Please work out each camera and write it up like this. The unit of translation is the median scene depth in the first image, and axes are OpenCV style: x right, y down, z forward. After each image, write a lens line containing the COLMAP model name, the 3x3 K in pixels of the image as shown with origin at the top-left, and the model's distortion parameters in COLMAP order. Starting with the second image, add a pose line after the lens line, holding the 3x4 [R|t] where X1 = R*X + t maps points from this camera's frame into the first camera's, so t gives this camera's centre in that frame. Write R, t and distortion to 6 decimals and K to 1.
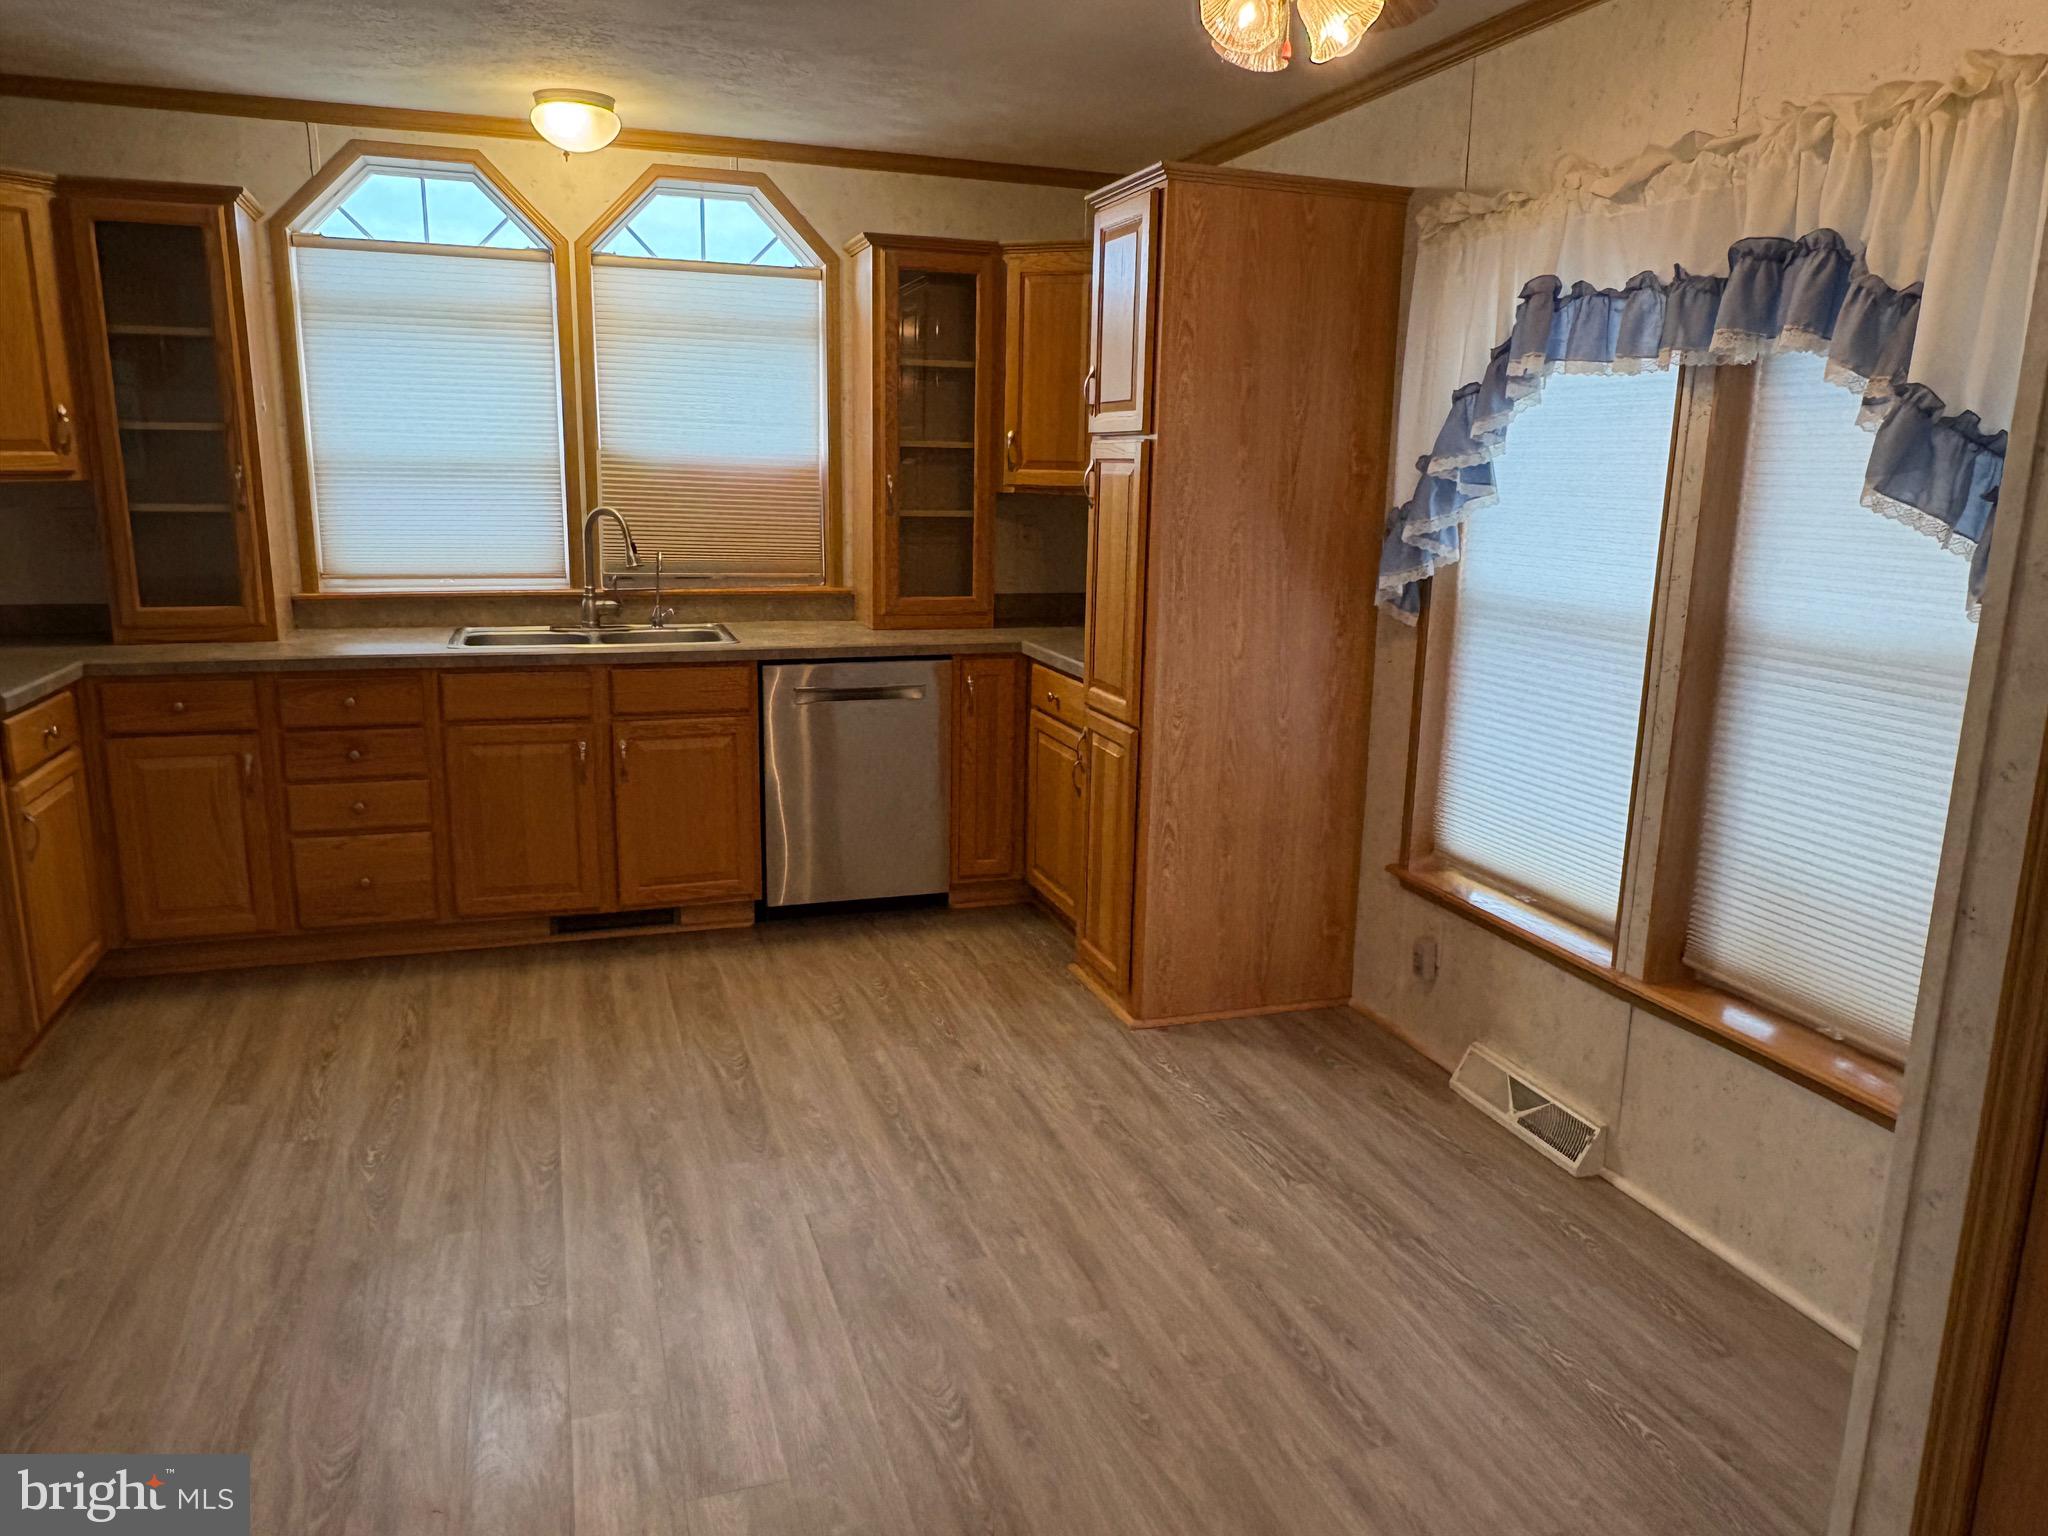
lens RADIAL K [[1426.0, 0, 1032.7], [0, 1426.0, 773.3], [0, 0, 1]] dist [-0.000405, 0.007234]
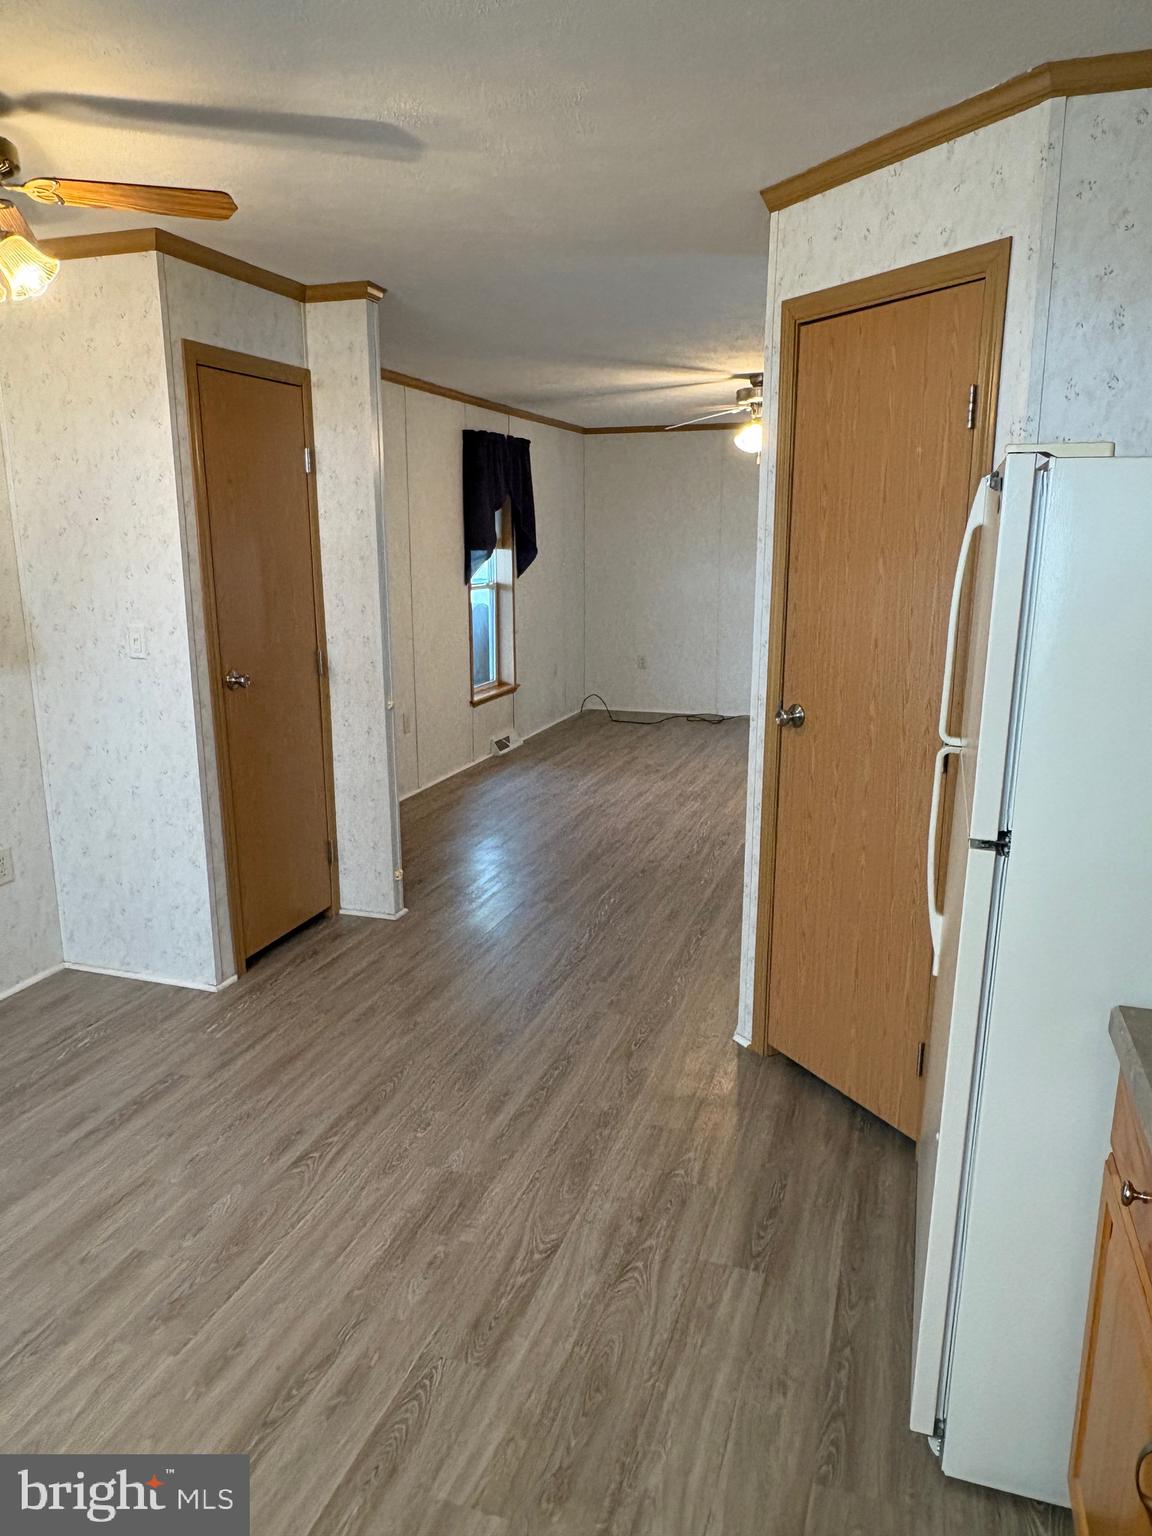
lens RADIAL K [[1069.5, 0, 571.4], [0, 1069.5, 771.0], [0, 0, 1]] dist [-0.000405, 0.007234]
pose [[-0.795142, -0.150893, 0.587350, -0.528515], [0.119470, 0.910589, 0.395670, -0.225948], [-0.594538, 0.384785, -0.706020, 0.844885]]
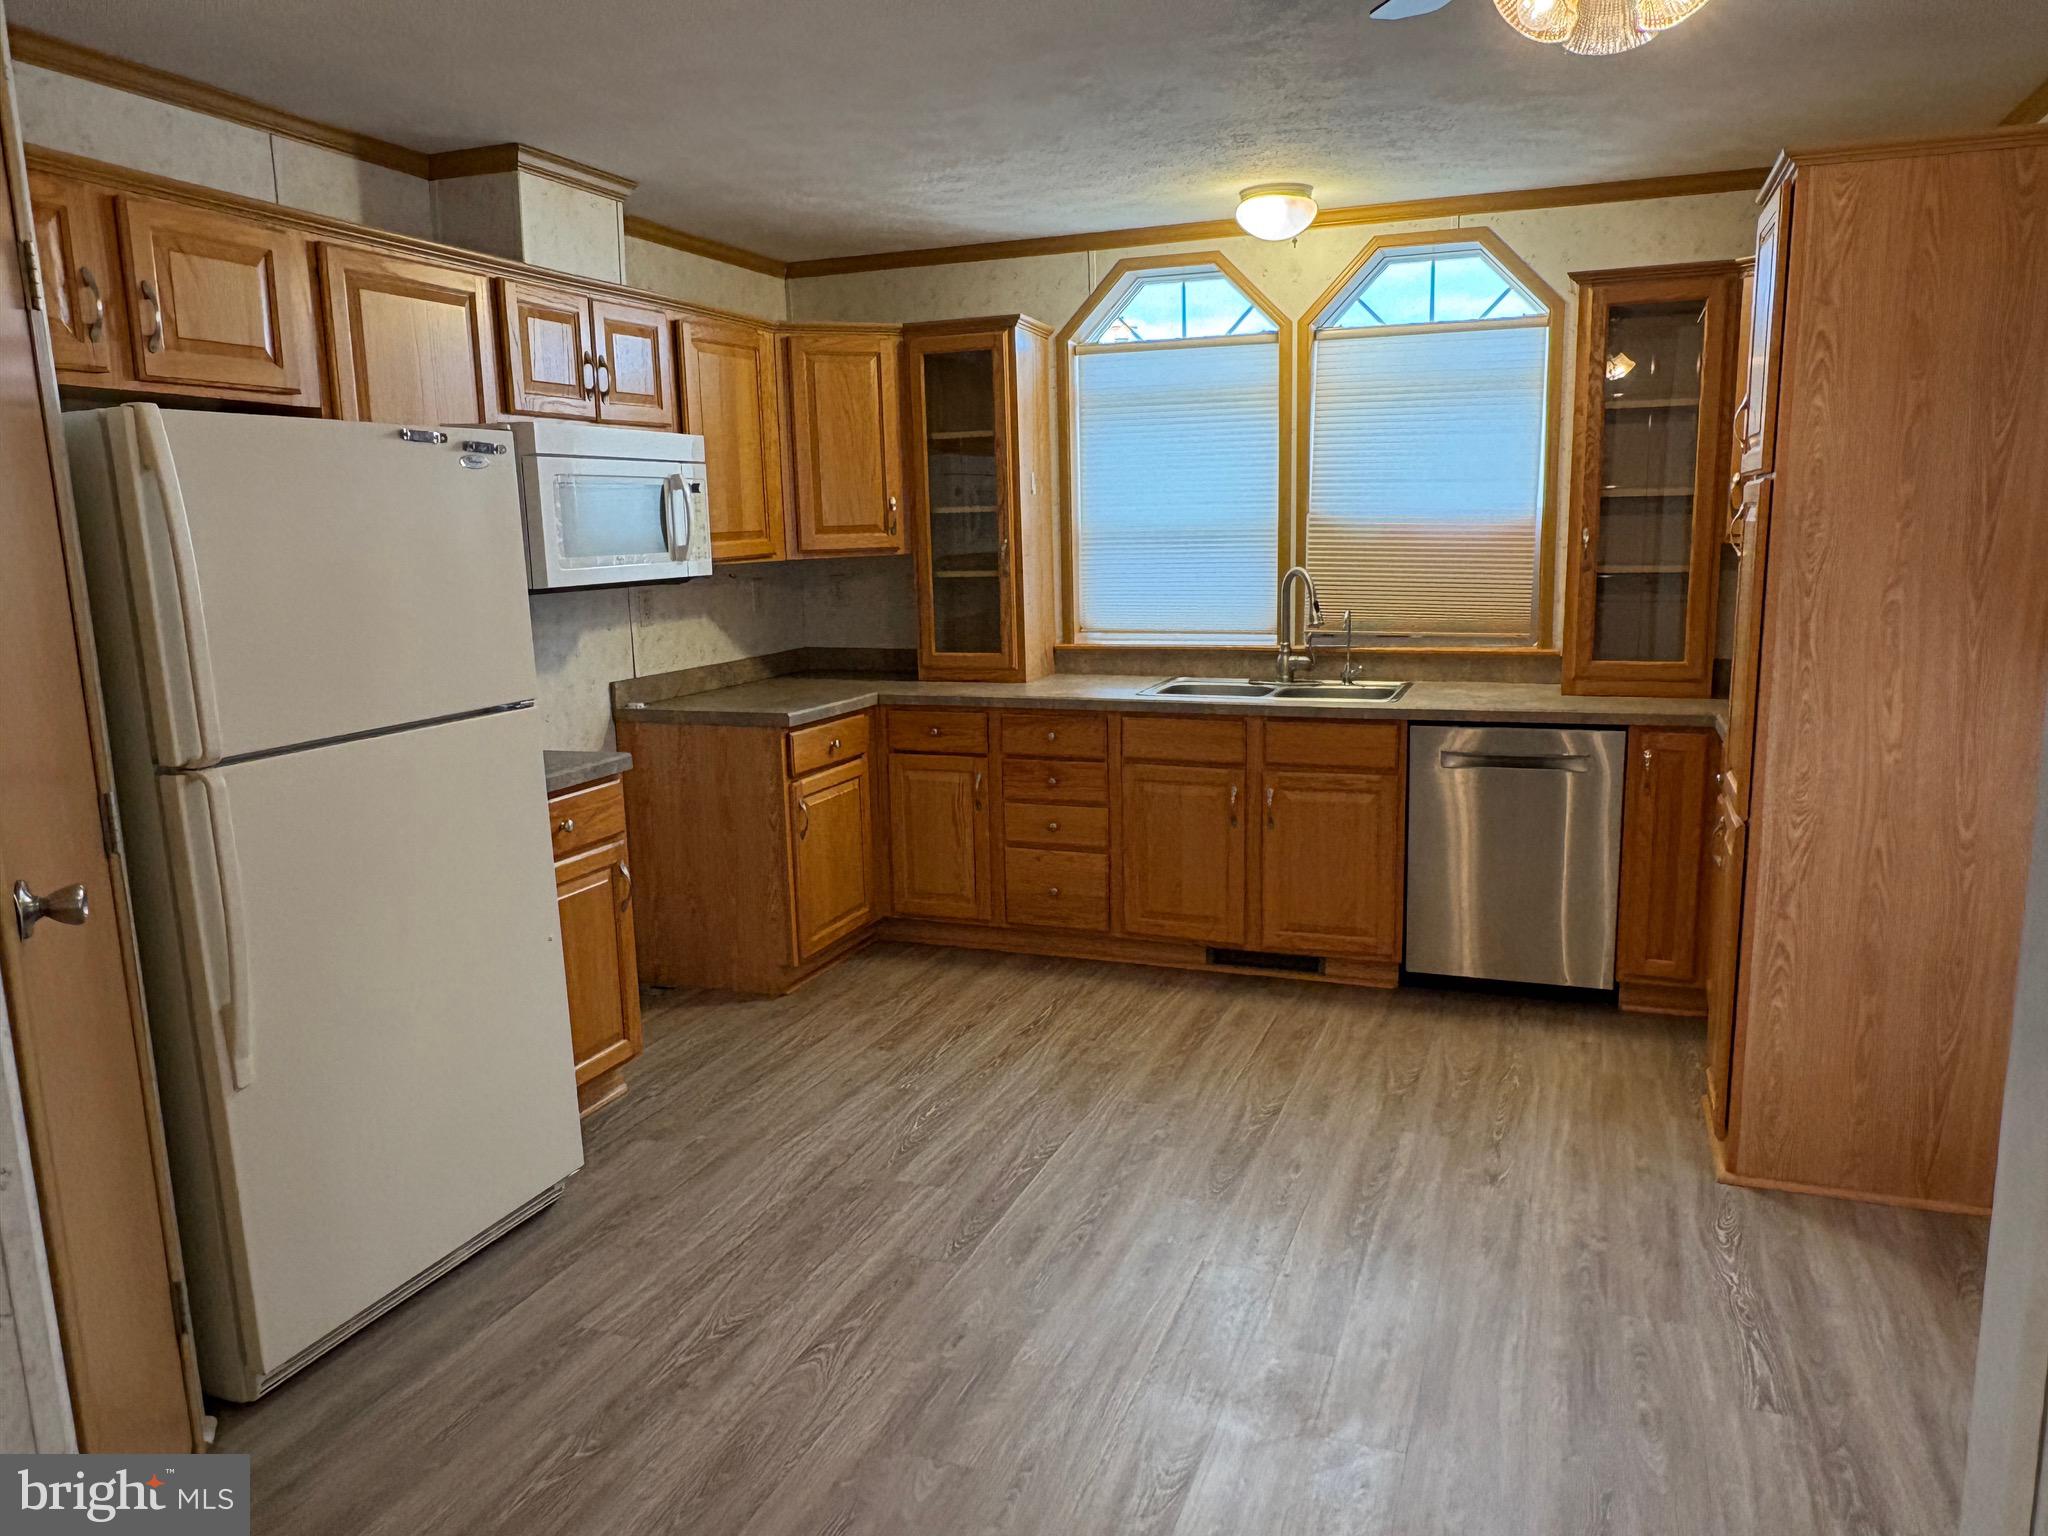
lens RADIAL K [[1426.0, 0, 1039.5], [0, 1426.0, 775.7], [0, 0, 1]] dist [-0.000405, 0.007234]
pose [[0.771173, 0.076601, -0.632000, 0.254894], [-0.101289, 0.994853, -0.003013, -0.012982], [0.628516, 0.066338, 0.774963, 0.083484]]
